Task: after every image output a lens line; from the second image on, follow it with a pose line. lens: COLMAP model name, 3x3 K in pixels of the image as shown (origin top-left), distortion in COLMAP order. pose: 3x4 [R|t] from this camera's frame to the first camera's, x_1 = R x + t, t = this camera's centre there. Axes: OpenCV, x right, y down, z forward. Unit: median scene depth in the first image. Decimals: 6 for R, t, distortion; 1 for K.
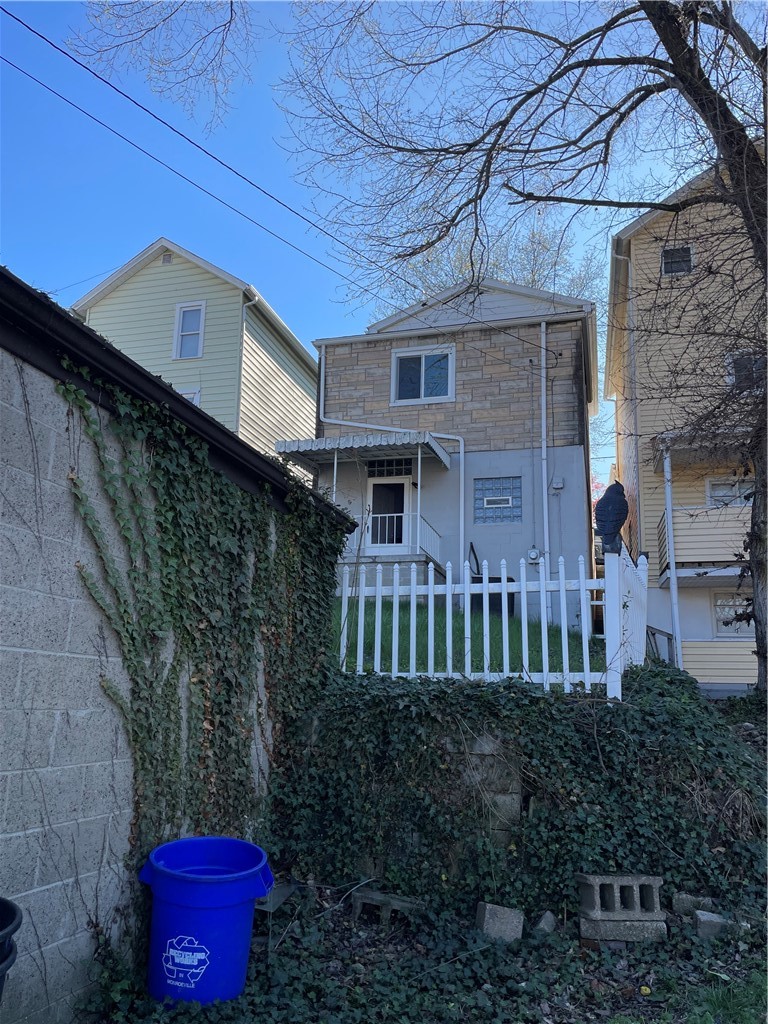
lens RADIAL K [[778.4, 0, 380.3], [0, 778.4, 513.9], [0, 0, 1]] dist [0.102874, -0.123376]
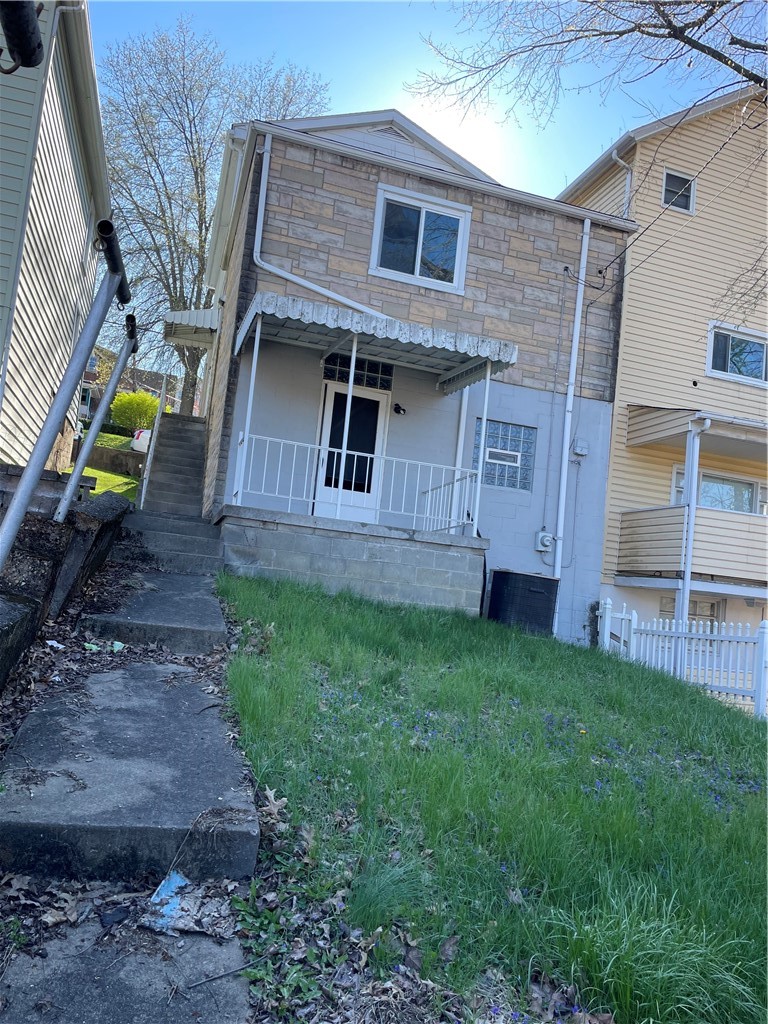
lens RADIAL K [[778.4, 0, 380.3], [0, 778.4, 513.9], [0, 0, 1]] dist [0.102874, -0.123376]
pose [[0.840870, 0.124810, 0.526650, -0.299698], [-0.200560, 0.975630, 0.089009, -0.005390], [-0.502706, -0.180470, 0.845410, 0.424443]]
